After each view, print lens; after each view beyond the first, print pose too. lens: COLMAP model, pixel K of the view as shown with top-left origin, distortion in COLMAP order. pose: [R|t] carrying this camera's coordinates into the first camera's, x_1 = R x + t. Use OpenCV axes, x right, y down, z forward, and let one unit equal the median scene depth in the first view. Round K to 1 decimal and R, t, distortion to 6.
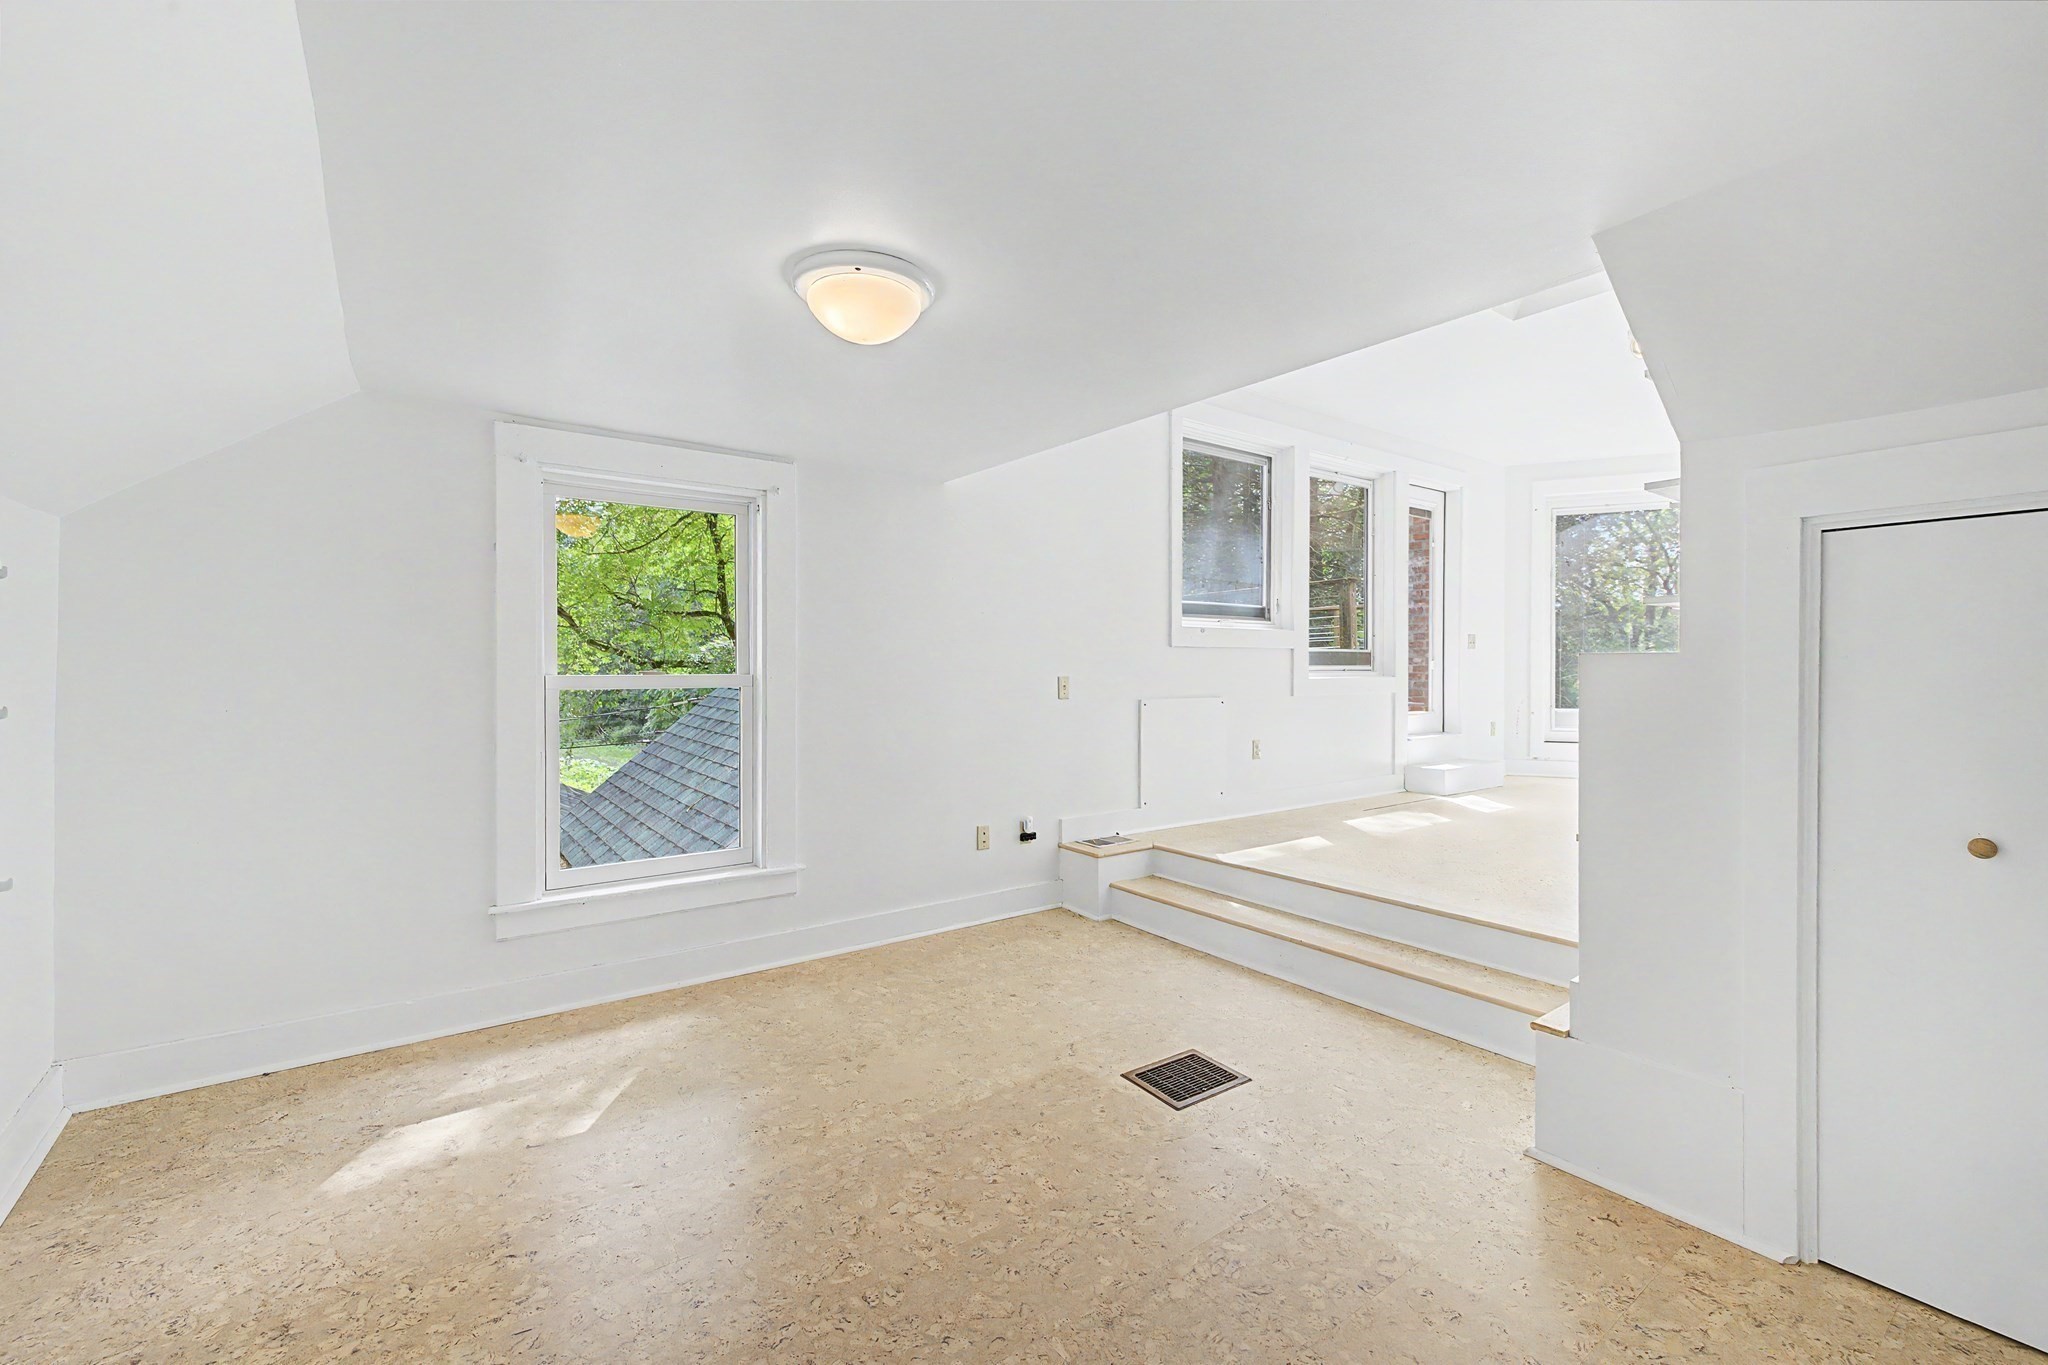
lens RADIAL K [[871.9, 0, 1027.0], [0, 871.9, 668.3], [0, 0, 1]] dist [0.004187, -0.001026]
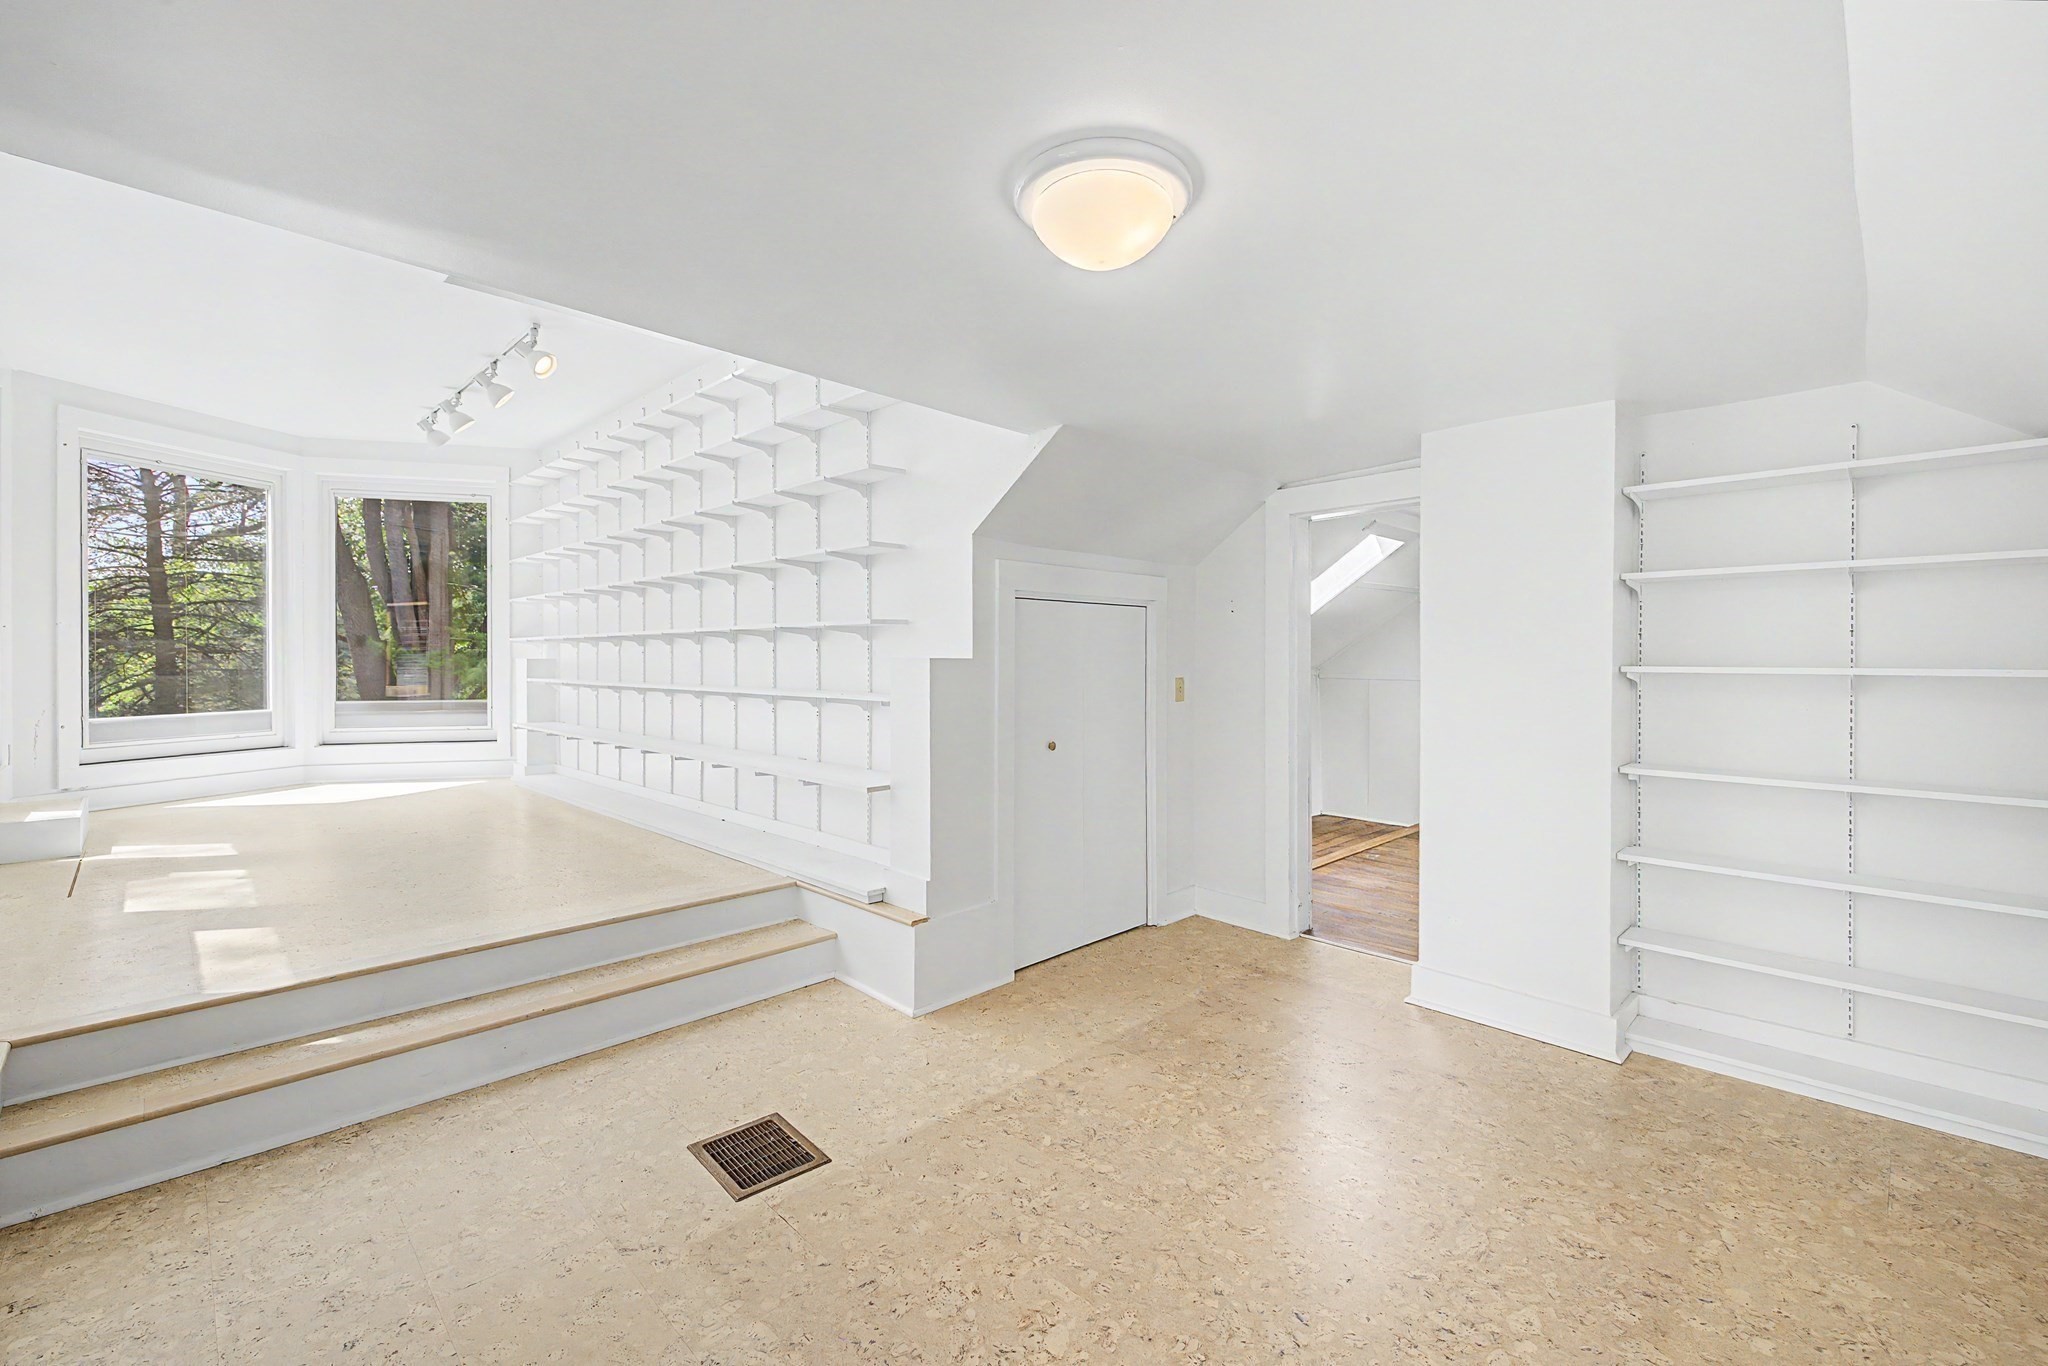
lens RADIAL K [[871.9, 0, 1053.5], [0, 871.9, 654.8], [0, 0, 1]] dist [0.004187, -0.001026]
pose [[-0.159838, -0.001217, 0.987143, -0.469303], [0.004772, 0.999987, 0.002005, -0.009583], [-0.987132, 0.005031, -0.159830, 0.572161]]
